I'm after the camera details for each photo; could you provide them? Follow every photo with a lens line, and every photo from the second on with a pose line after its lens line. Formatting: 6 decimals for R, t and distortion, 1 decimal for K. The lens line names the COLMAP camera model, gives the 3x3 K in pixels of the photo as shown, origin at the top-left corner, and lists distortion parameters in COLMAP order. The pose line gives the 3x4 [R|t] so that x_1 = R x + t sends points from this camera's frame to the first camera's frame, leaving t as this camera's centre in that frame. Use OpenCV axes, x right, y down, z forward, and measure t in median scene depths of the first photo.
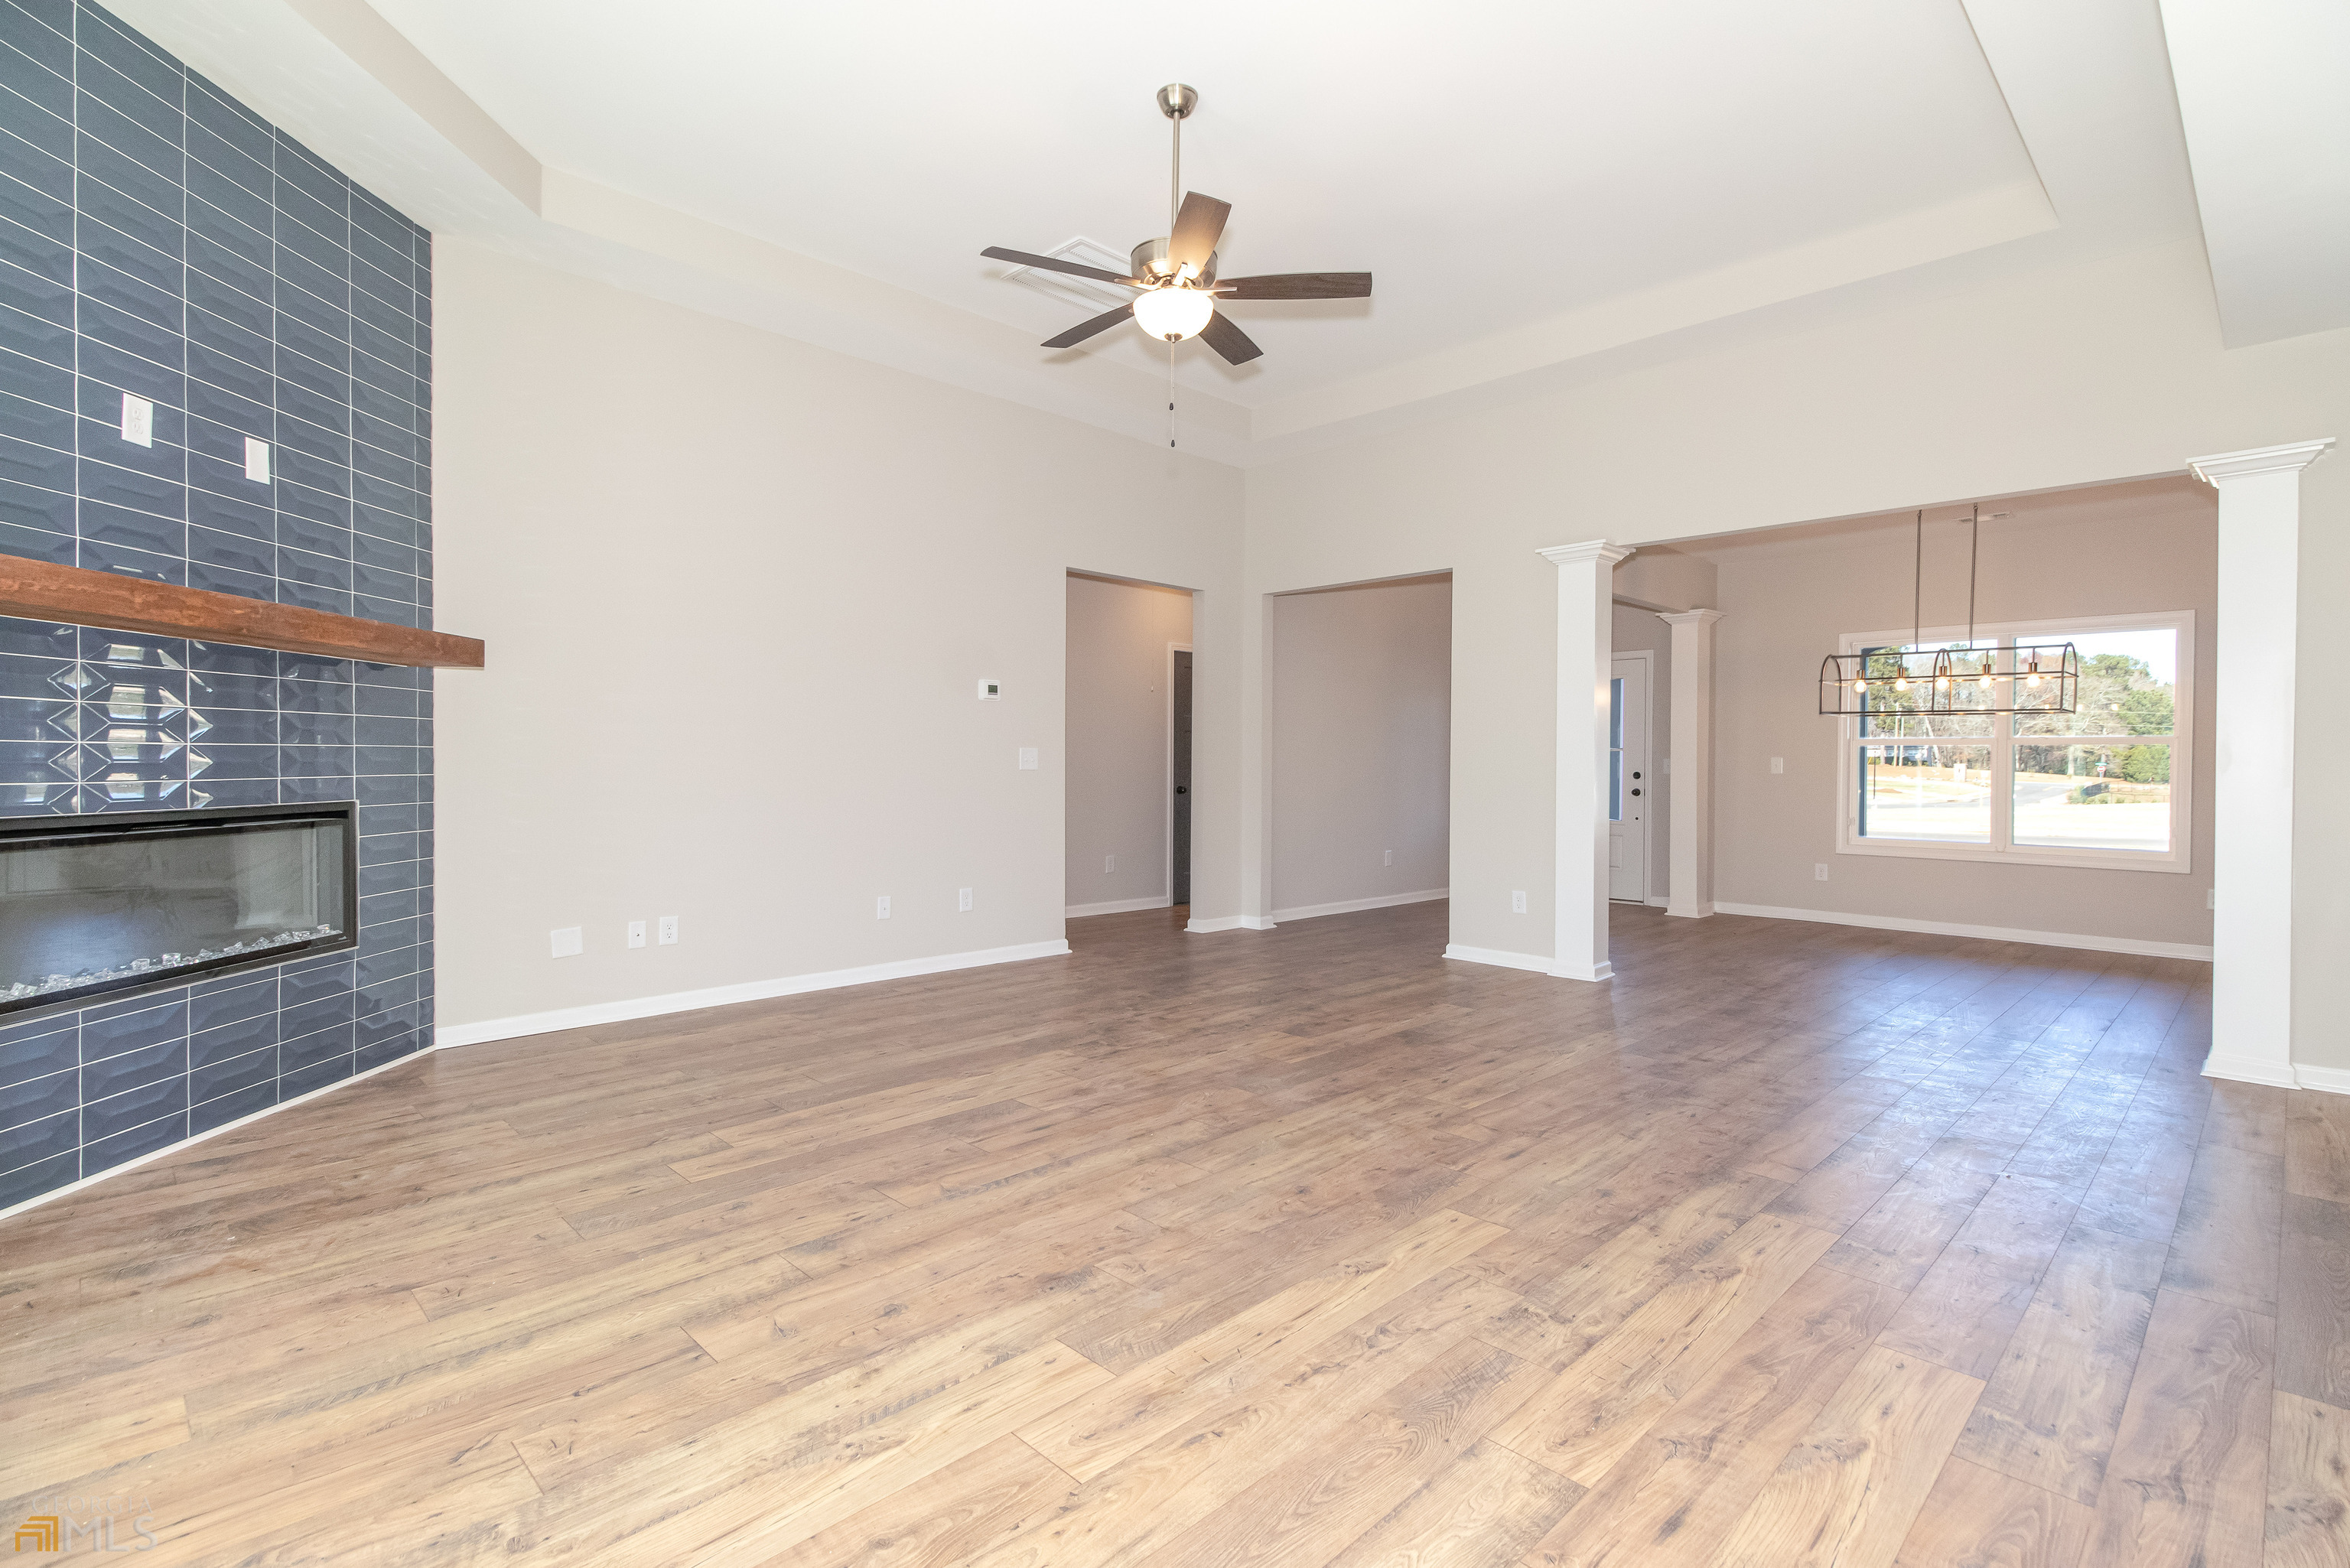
lens RADIAL K [[1093.6, 0, 1183.0], [0, 1093.6, 772.1], [0, 0, 1]] dist [0.020001, -0.011998]
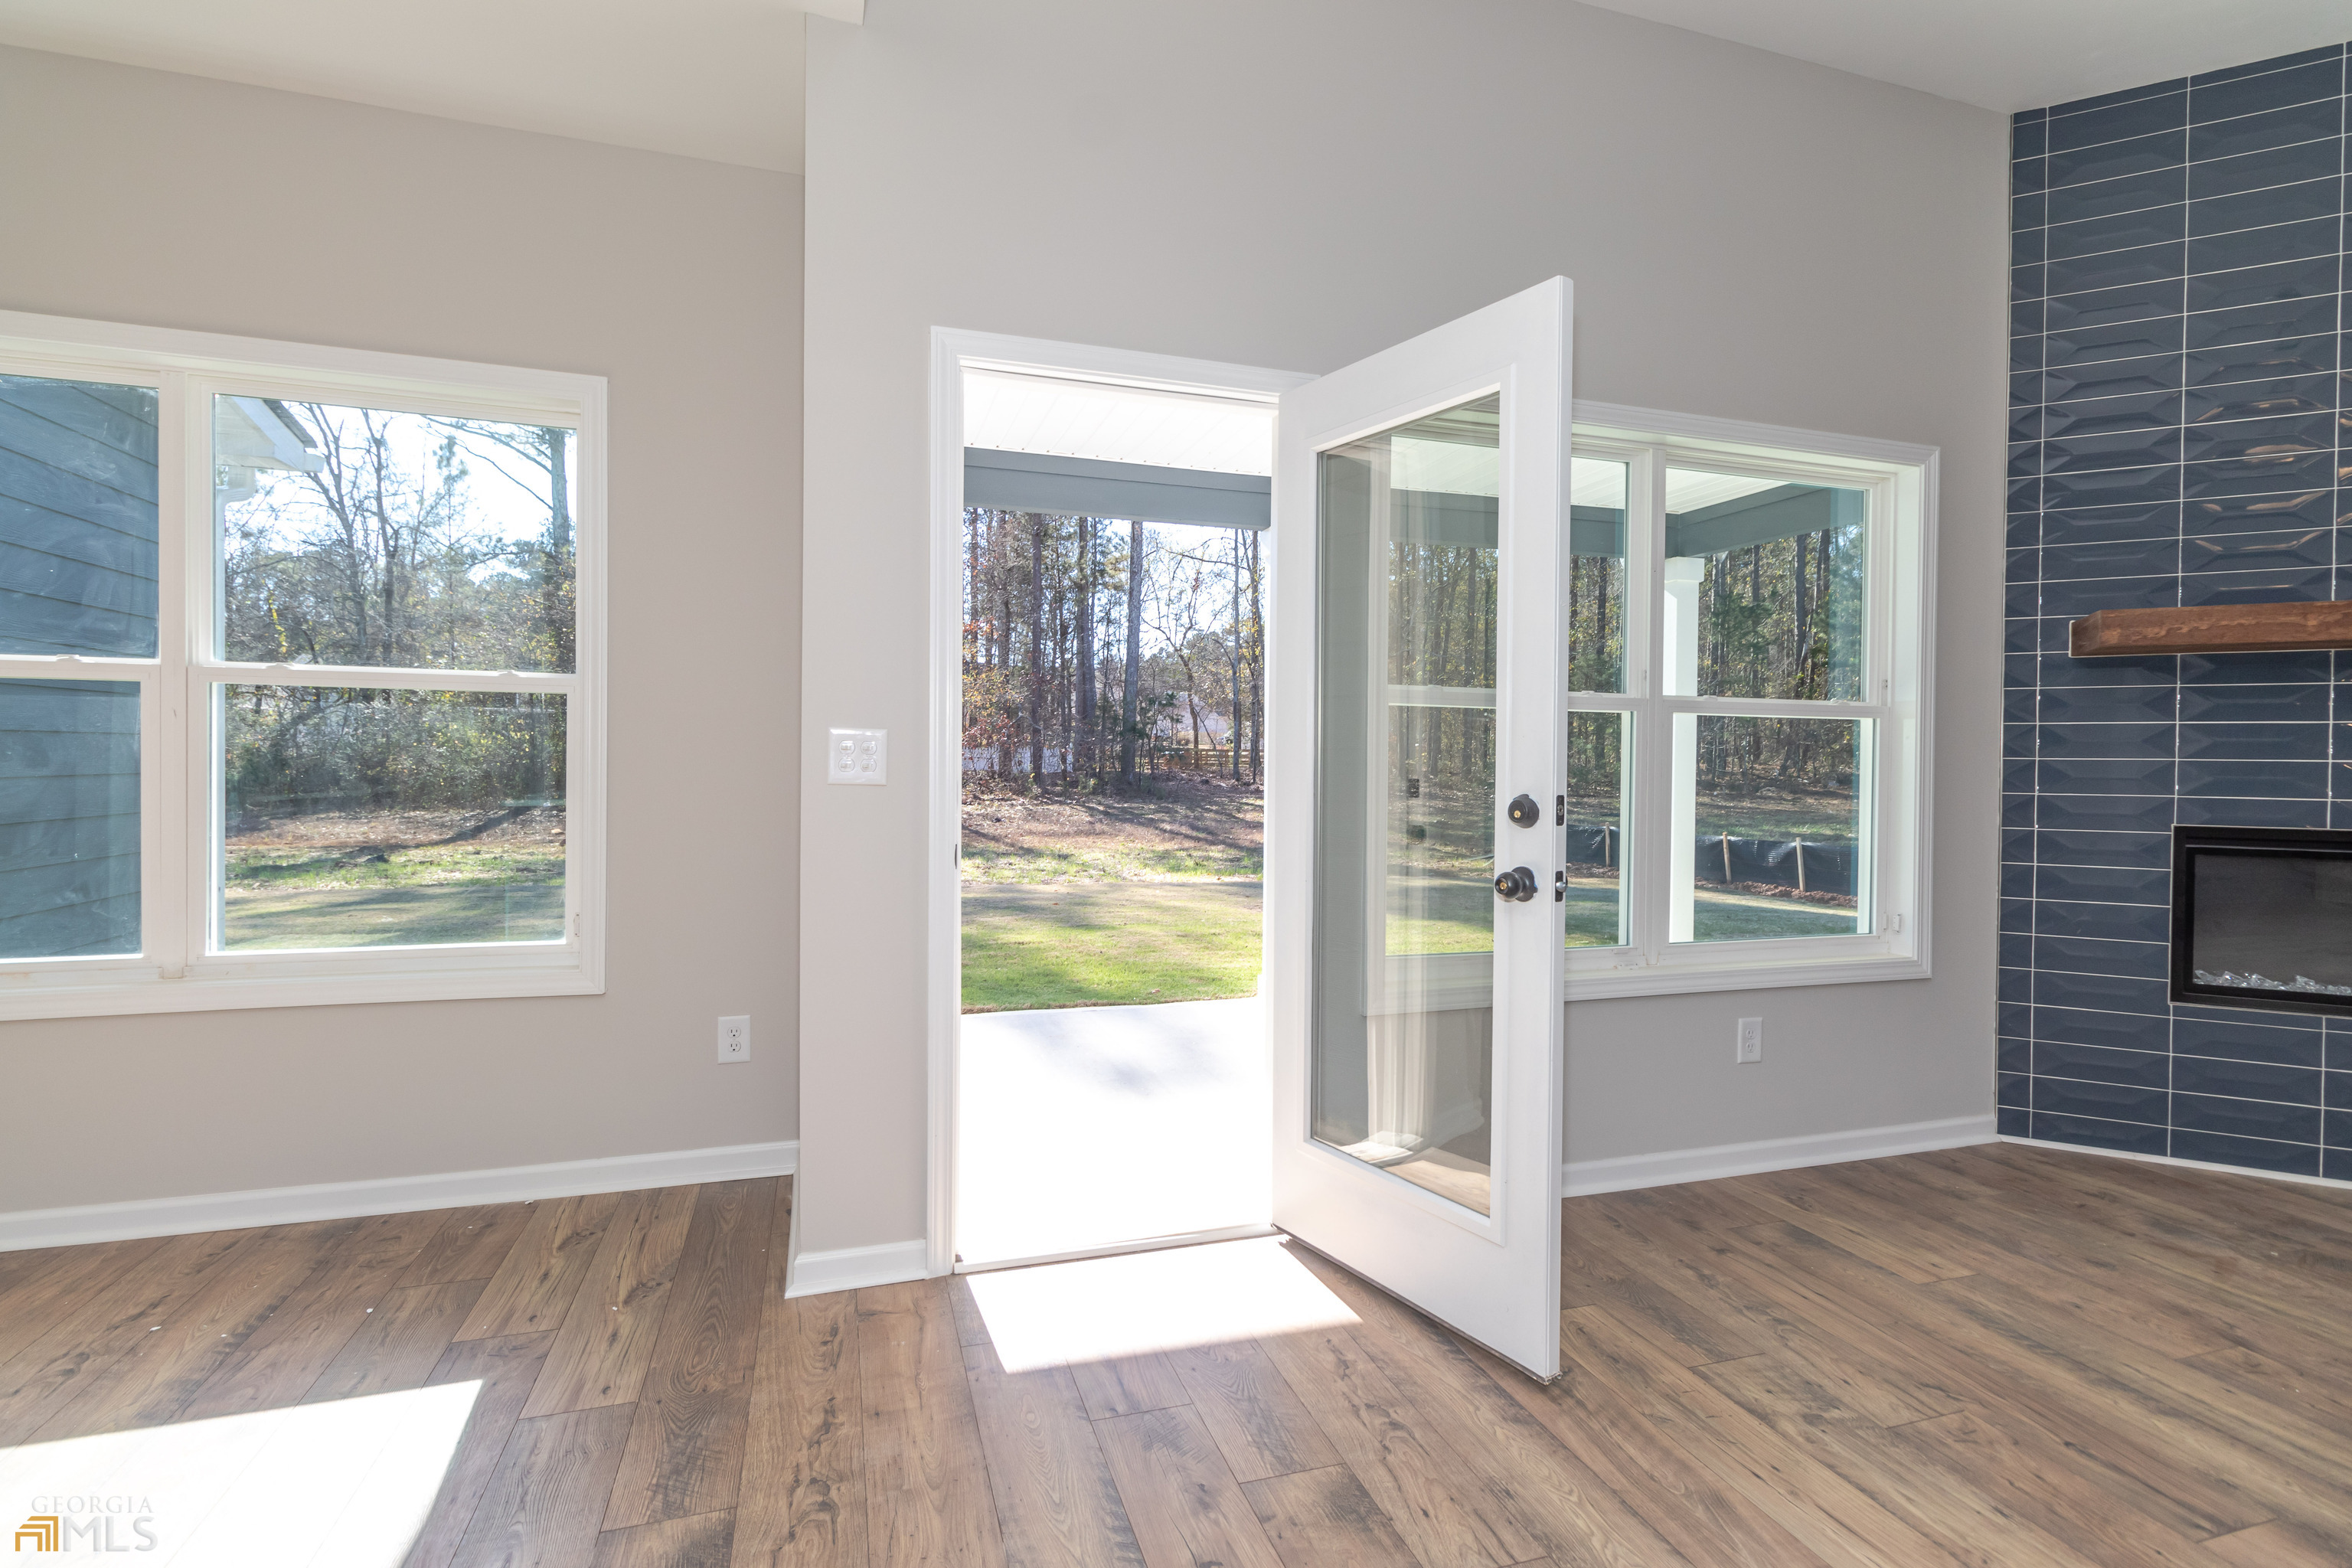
lens RADIAL K [[1068.0, 0, 1157.2], [0, 1068.0, 775.9], [0, 0, 1]] dist [-0.008914, 0.000886]
pose [[-0.461766, 0.002008, -0.886999, 0.374351], [-0.021651, 0.999674, 0.013534, -0.002041], [0.886737, 0.025454, -0.461572, 0.433801]]
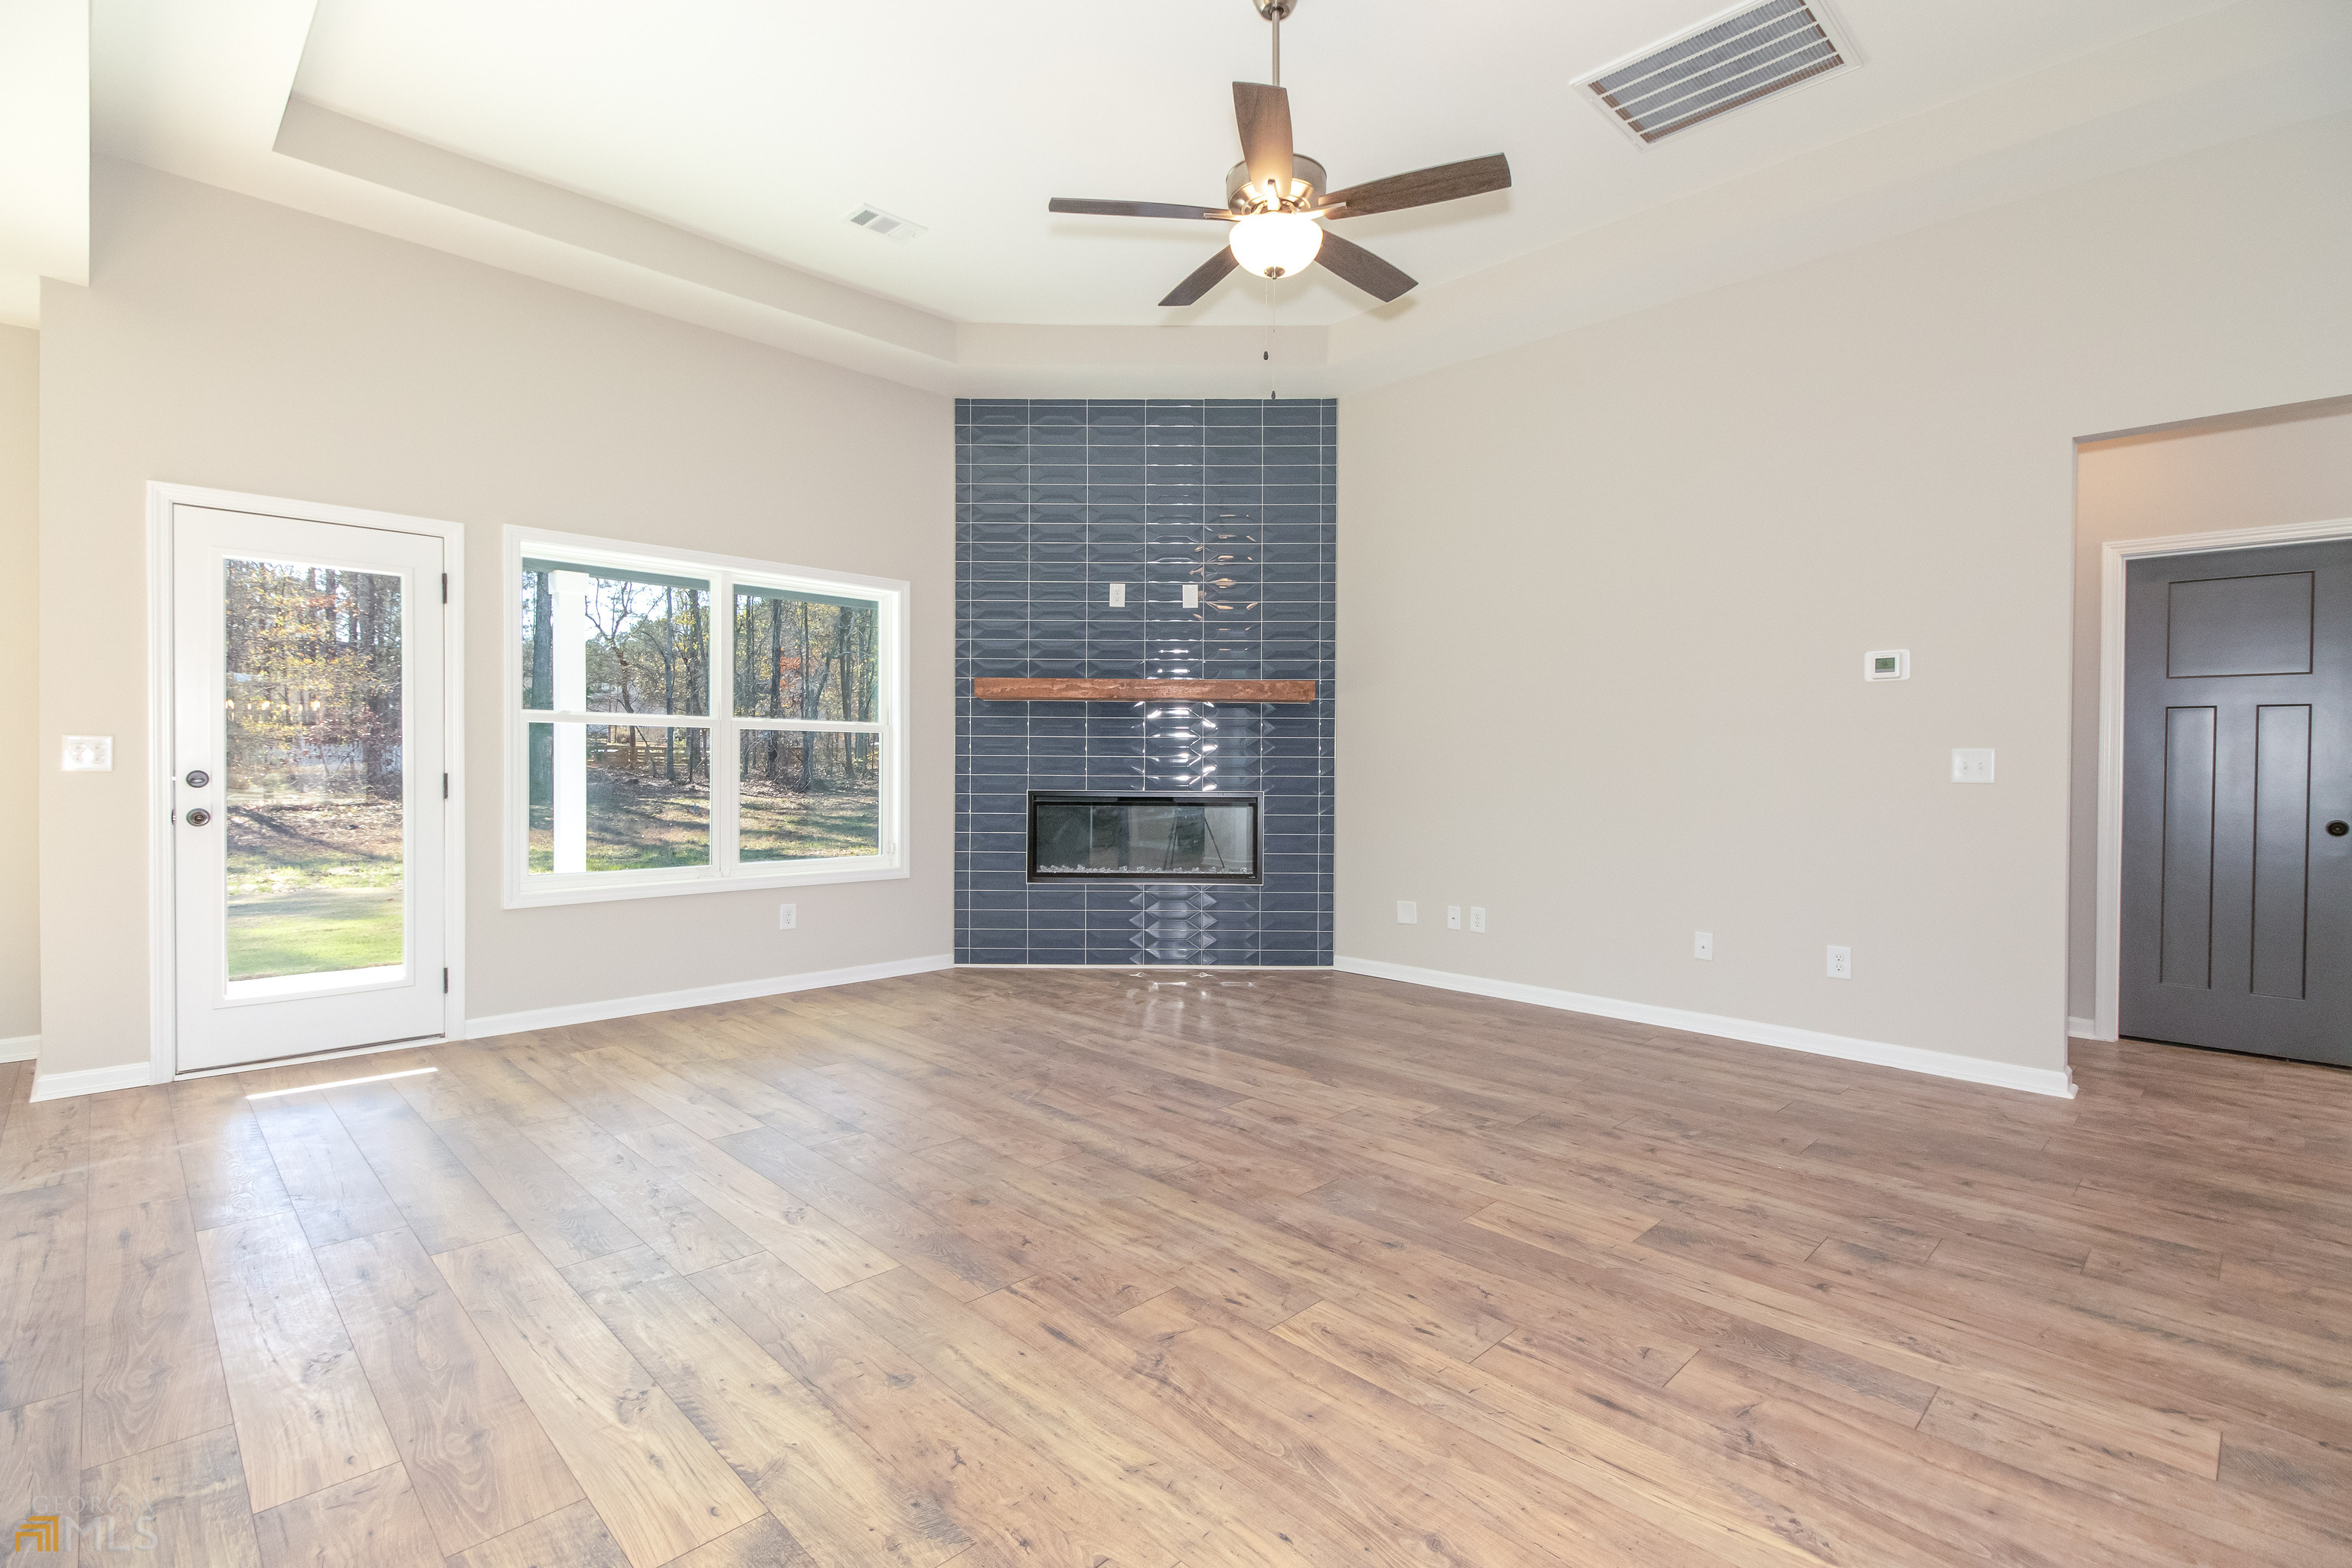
lens RADIAL K [[1094.6, 0, 1184.0], [0, 1094.6, 772.1], [0, 0, 1]] dist [0.020001, -0.011998]
pose [[-0.001370, 0.001575, -0.999998, 0.999782], [-0.017261, 0.999850, 0.001599, -0.003310], [0.999850, 0.017264, -0.001343, 1.089491]]
